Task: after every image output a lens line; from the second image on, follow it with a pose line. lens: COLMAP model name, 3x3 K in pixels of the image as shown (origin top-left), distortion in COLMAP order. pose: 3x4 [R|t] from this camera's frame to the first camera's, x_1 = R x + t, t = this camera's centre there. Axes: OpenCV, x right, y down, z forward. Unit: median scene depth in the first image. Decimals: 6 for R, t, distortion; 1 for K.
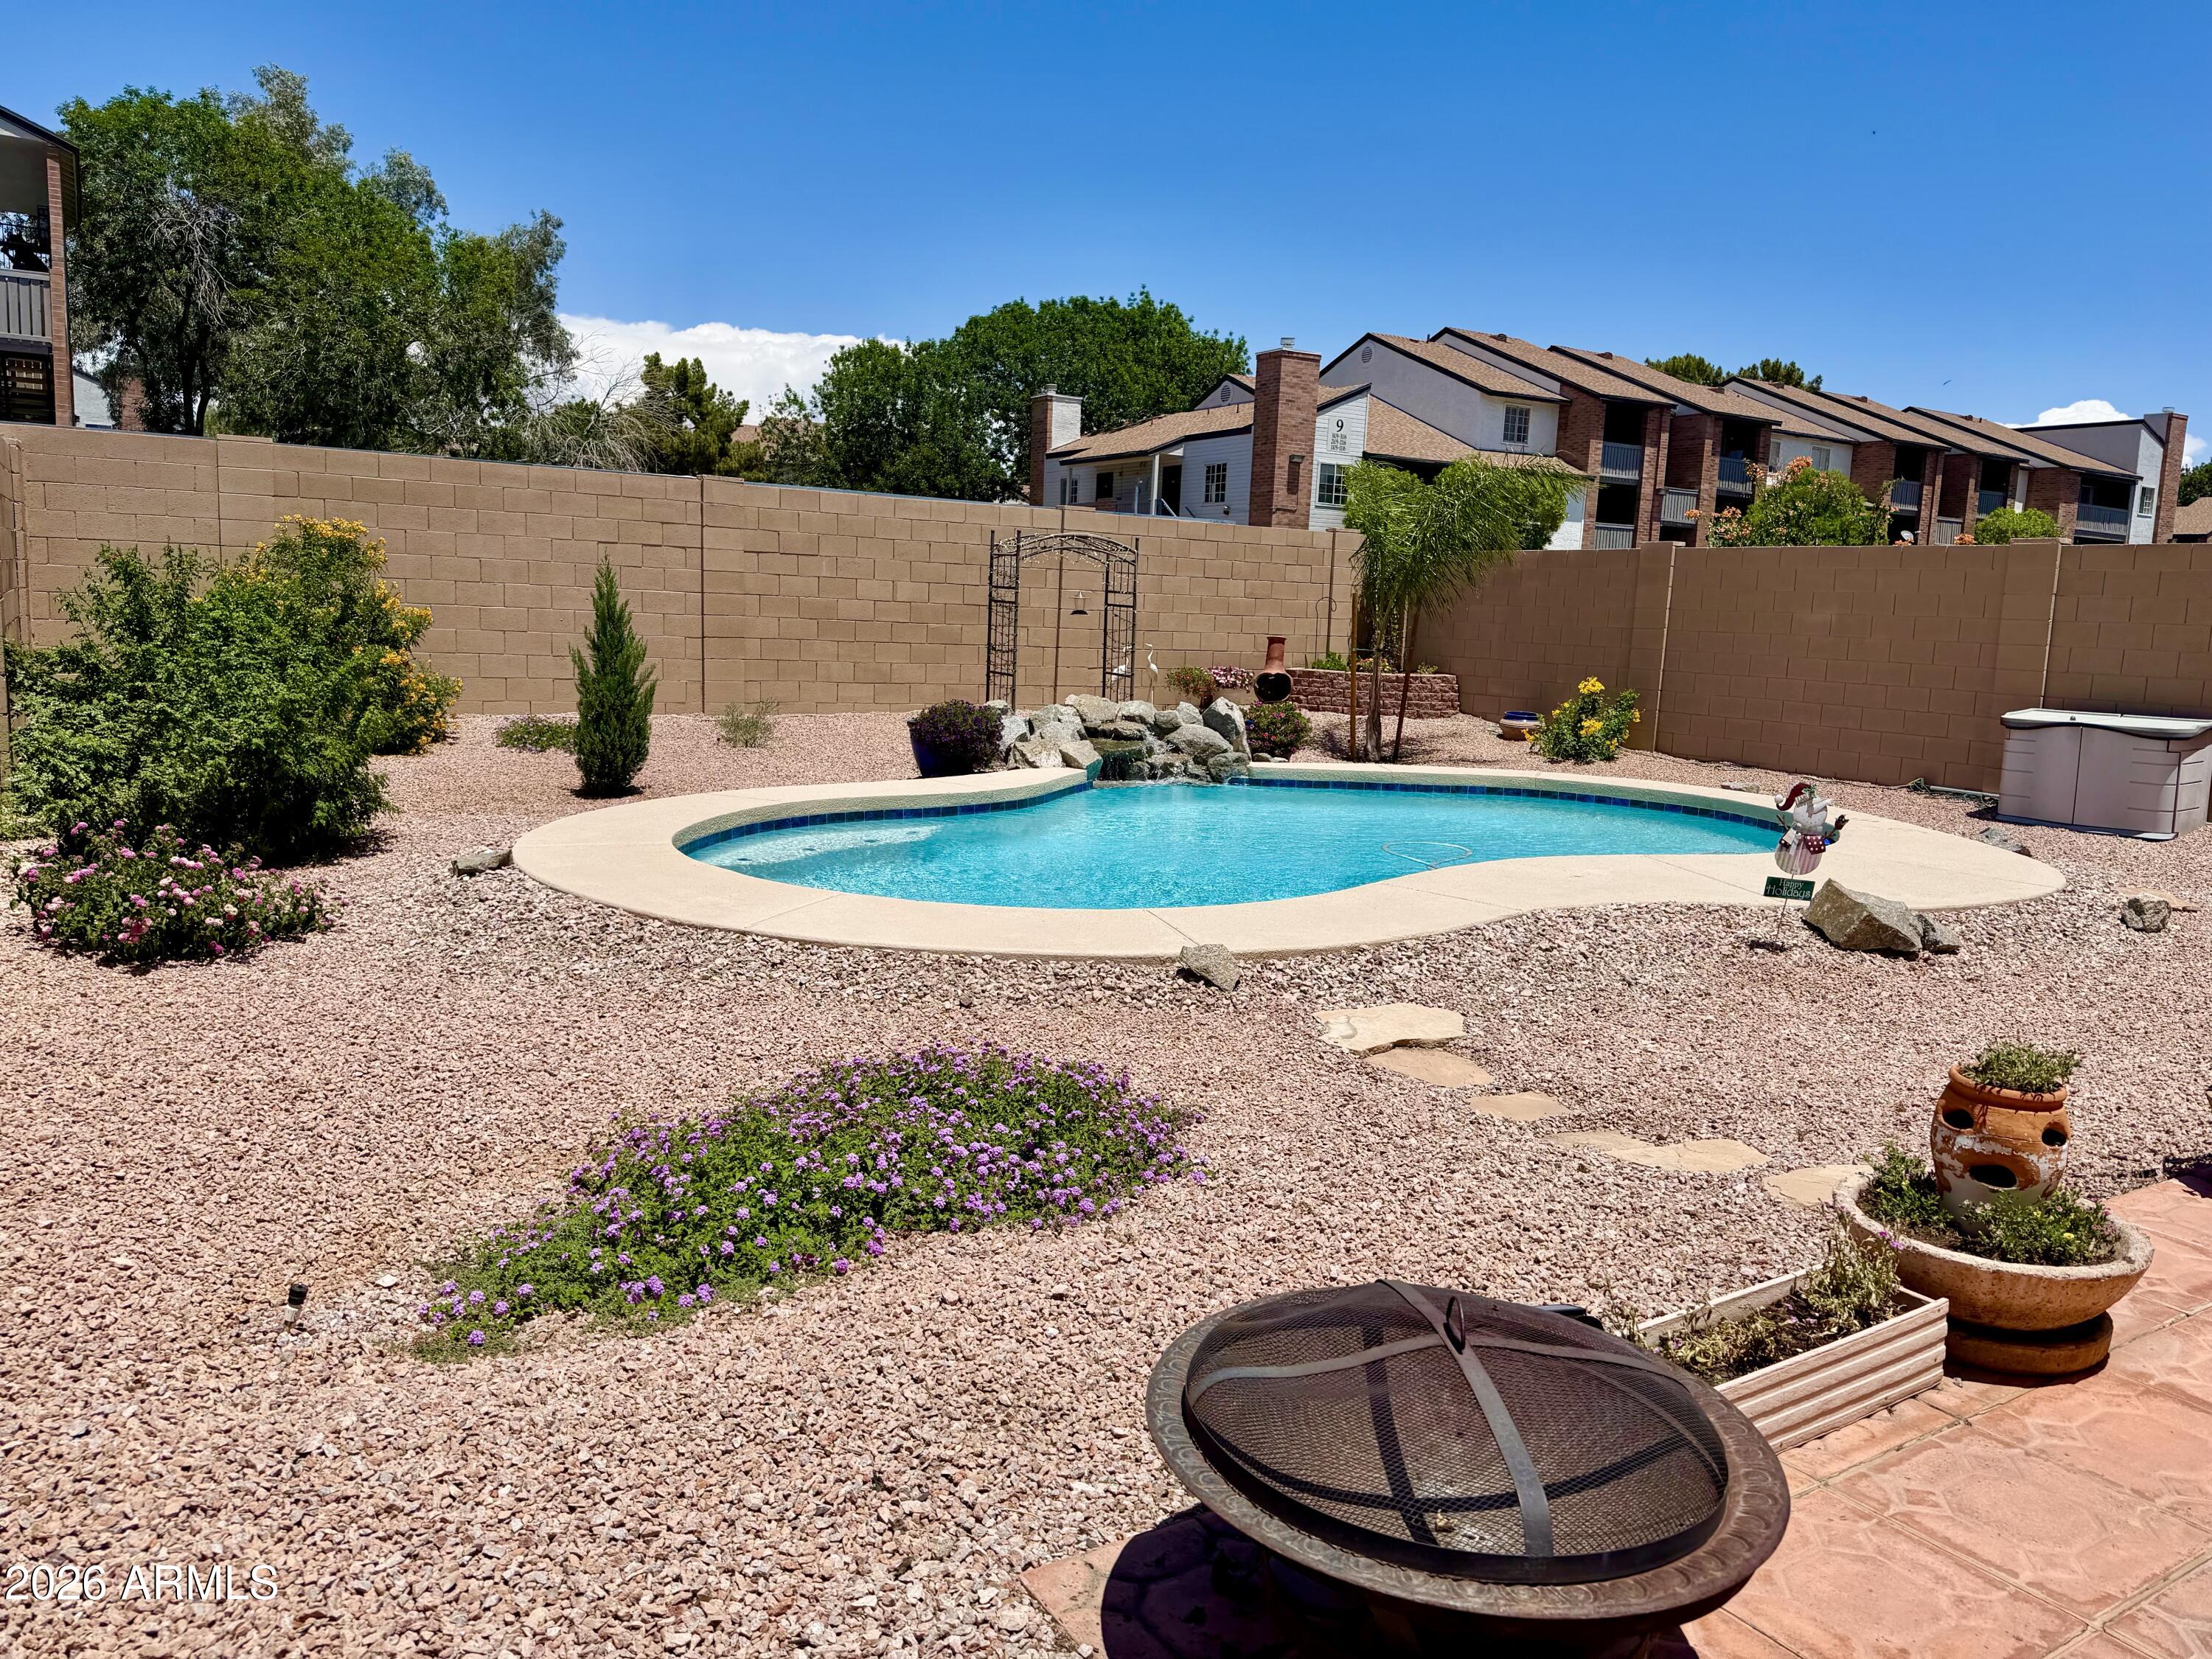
lens RADIAL K [[1572.2, 0, 1075.7], [0, 1572.2, 844.7], [0, 0, 1]] dist [0.091580, -0.112749]
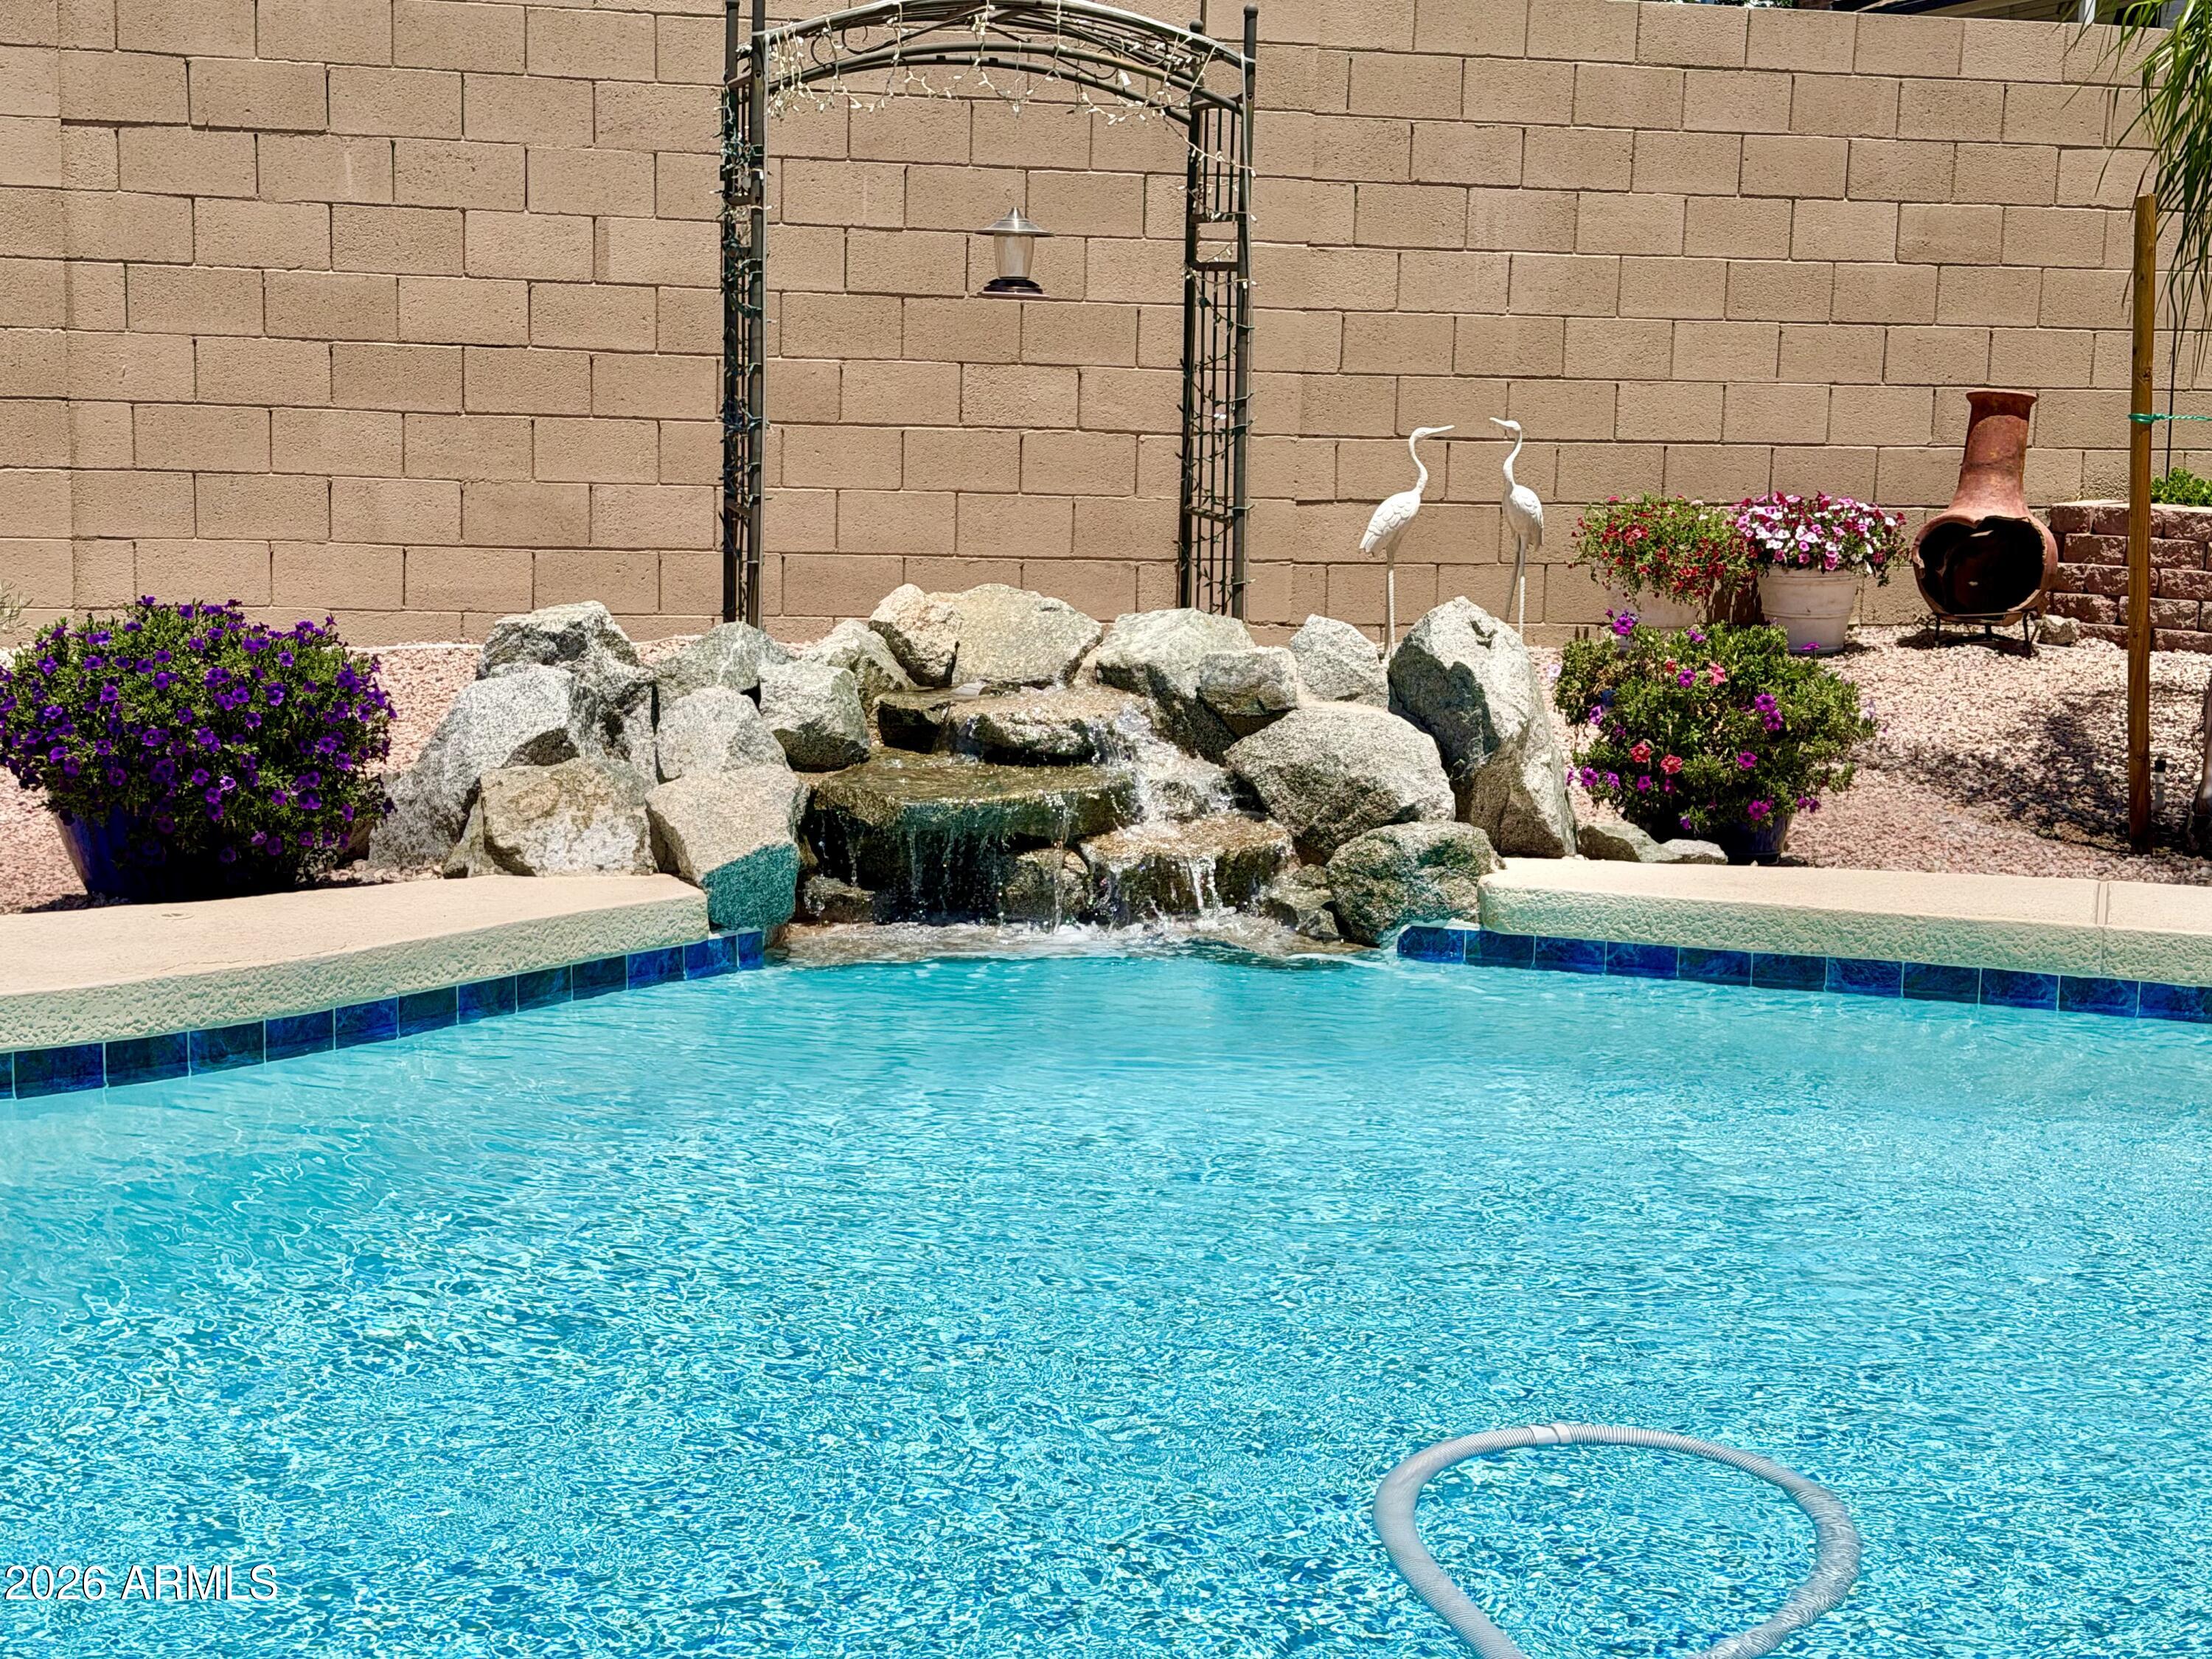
lens RADIAL K [[3277.5, 0, 1037.8], [0, 3277.5, 833.8], [0, 0, 1]] dist [0.105222, 0.000000]
pose [[0.953934, 0.027530, -0.298752, 0.060676], [-0.034158, 0.999272, -0.016987, -0.014440], [0.298067, 0.026409, 0.954180, 0.154960]]
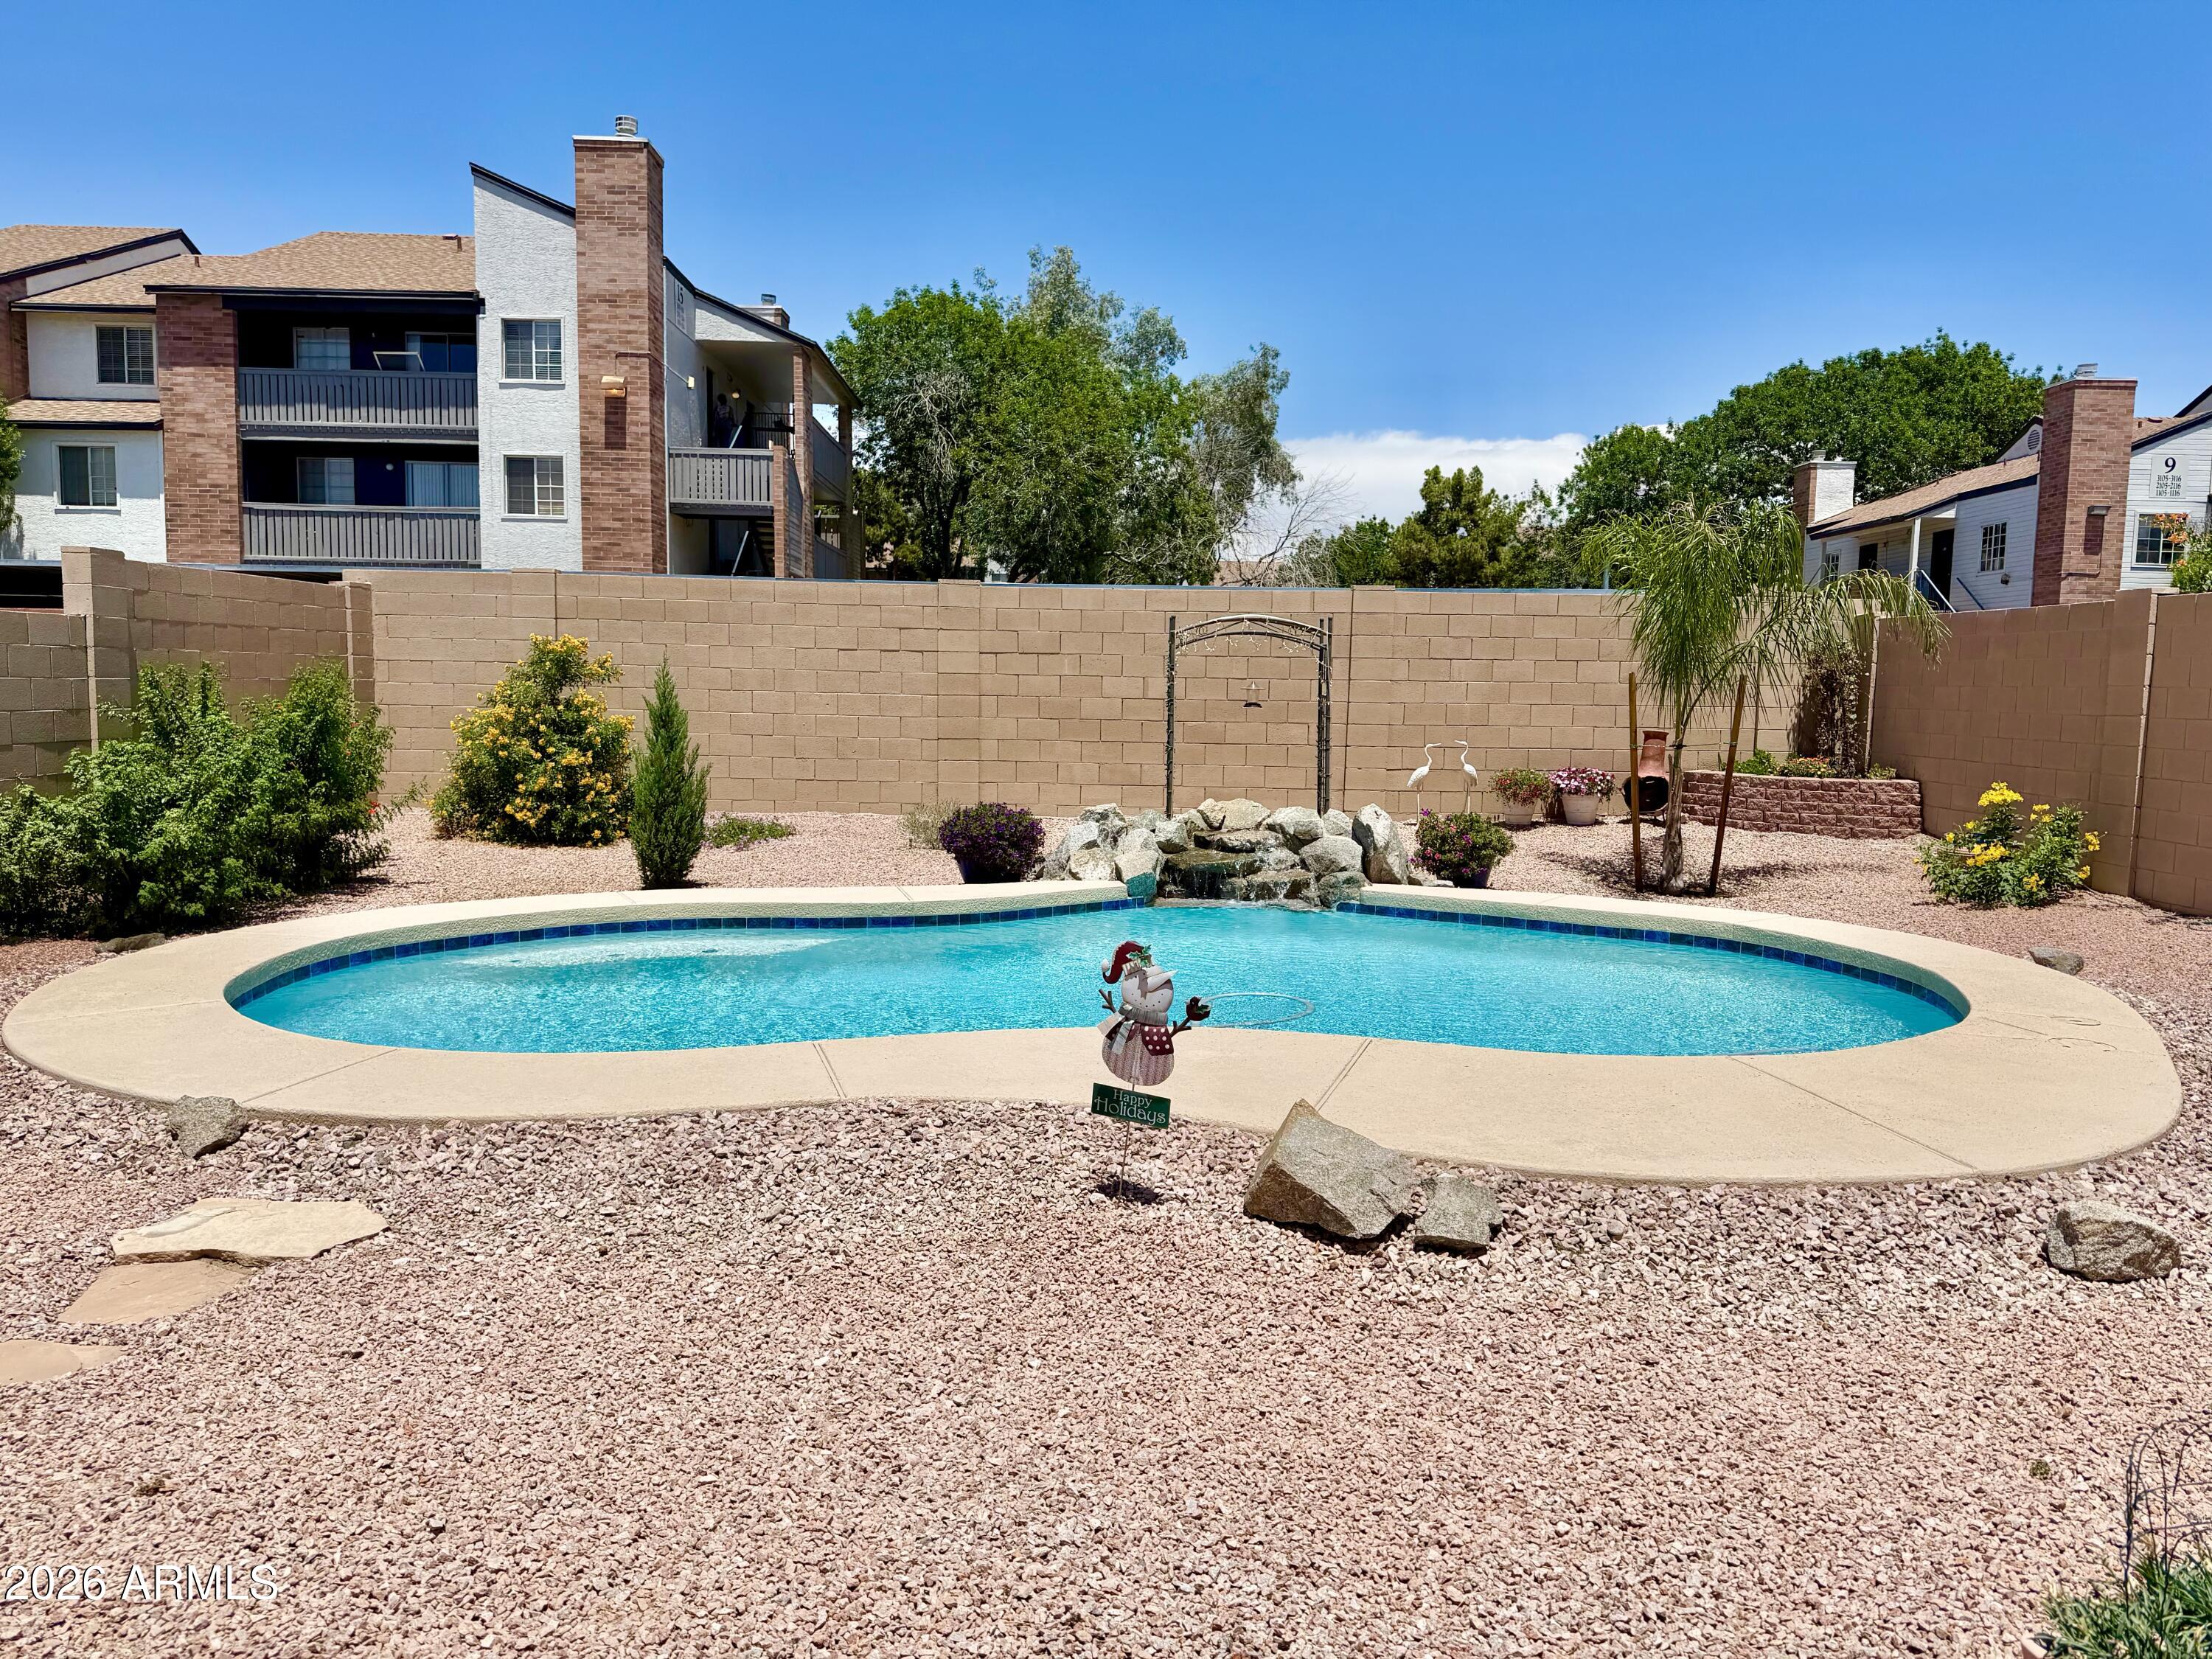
lens RADIAL K [[1572.2, 0, 1088.4], [0, 1572.2, 808.0], [0, 0, 1]] dist [0.091580, -0.112749]
pose [[0.853992, 0.015239, -0.520063, 0.127785], [-0.061529, 0.995515, -0.071865, -0.007634], [0.516635, 0.093371, 0.851099, 0.073278]]
